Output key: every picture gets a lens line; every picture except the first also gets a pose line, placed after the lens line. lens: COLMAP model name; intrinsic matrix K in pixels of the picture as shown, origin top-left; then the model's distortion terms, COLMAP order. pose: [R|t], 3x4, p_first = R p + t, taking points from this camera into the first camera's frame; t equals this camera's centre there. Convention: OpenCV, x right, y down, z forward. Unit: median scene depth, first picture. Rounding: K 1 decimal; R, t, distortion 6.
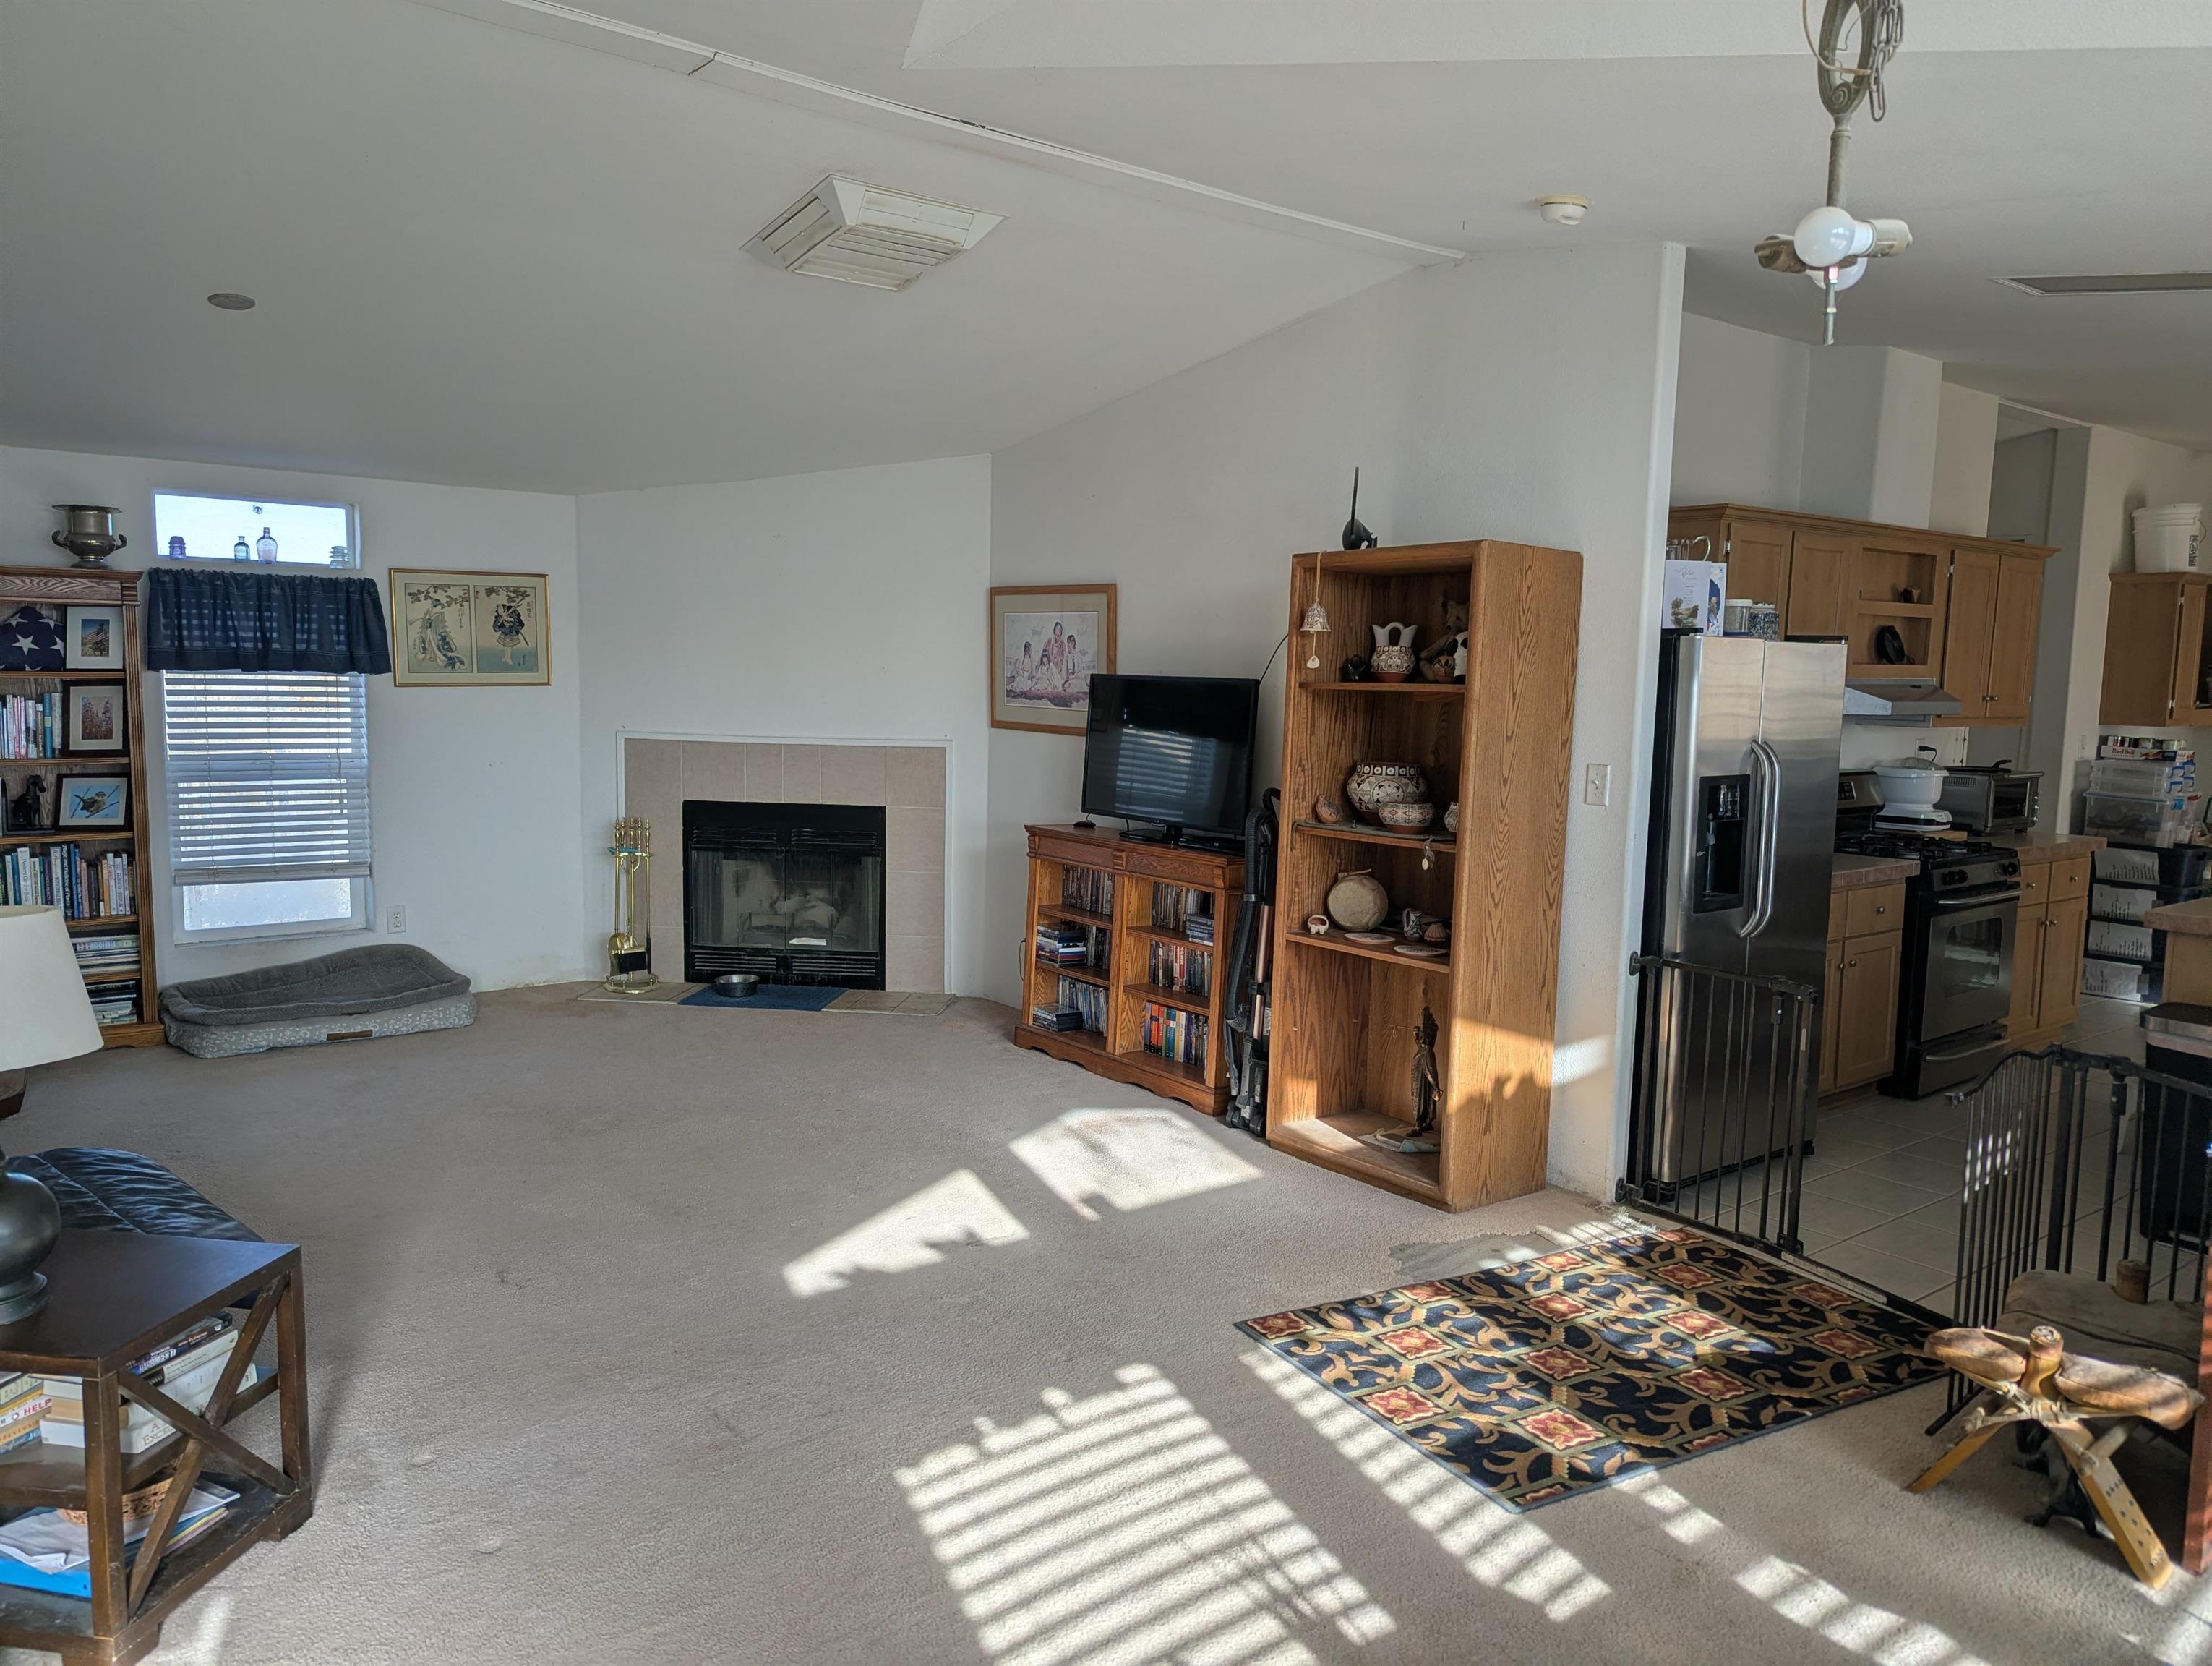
lens RADIAL K [[1543.9, 0, 1111.0], [0, 1543.9, 840.3], [0, 0, 1]] dist [0.054270, -0.029811]
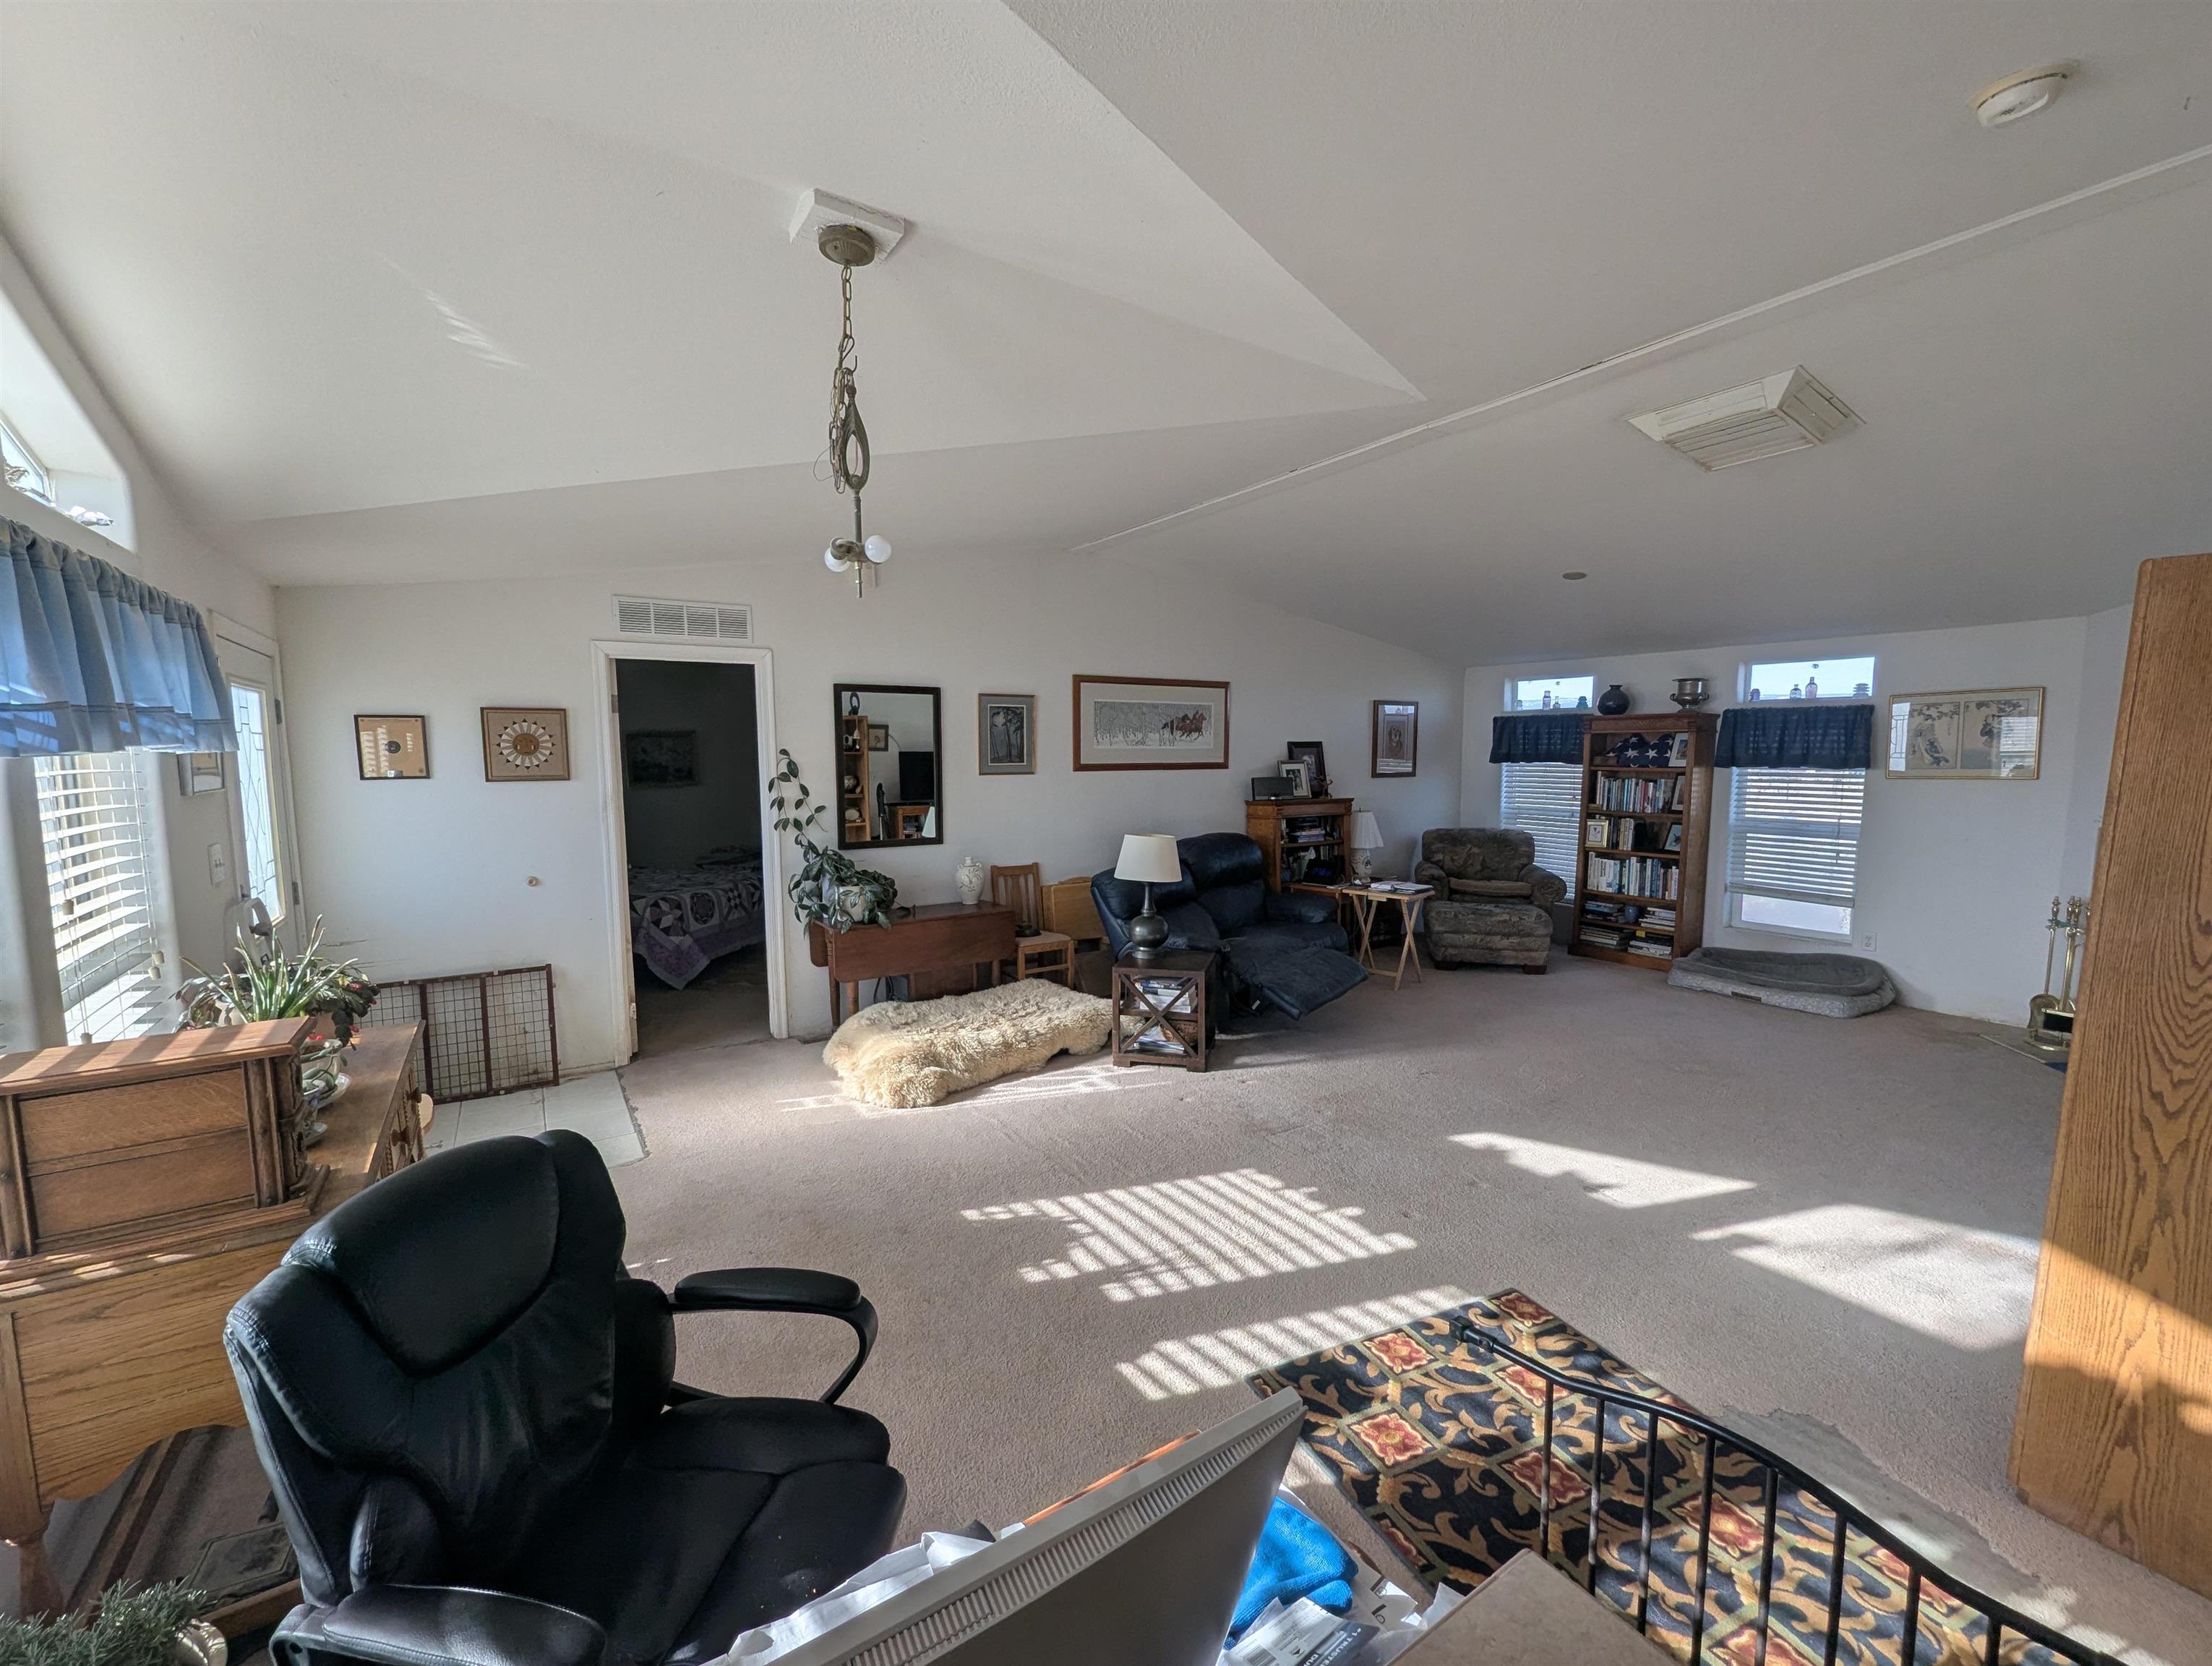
lens RADIAL K [[901.6, 0, 1104.0], [0, 901.6, 844.9], [0, 0, 1]] dist [-0.000320, 0.000175]
pose [[-0.084797, 0.083672, -0.992879, 0.831118], [-0.112884, 0.989246, 0.093007, -0.069702], [0.989983, 0.119966, -0.074440, 0.729456]]
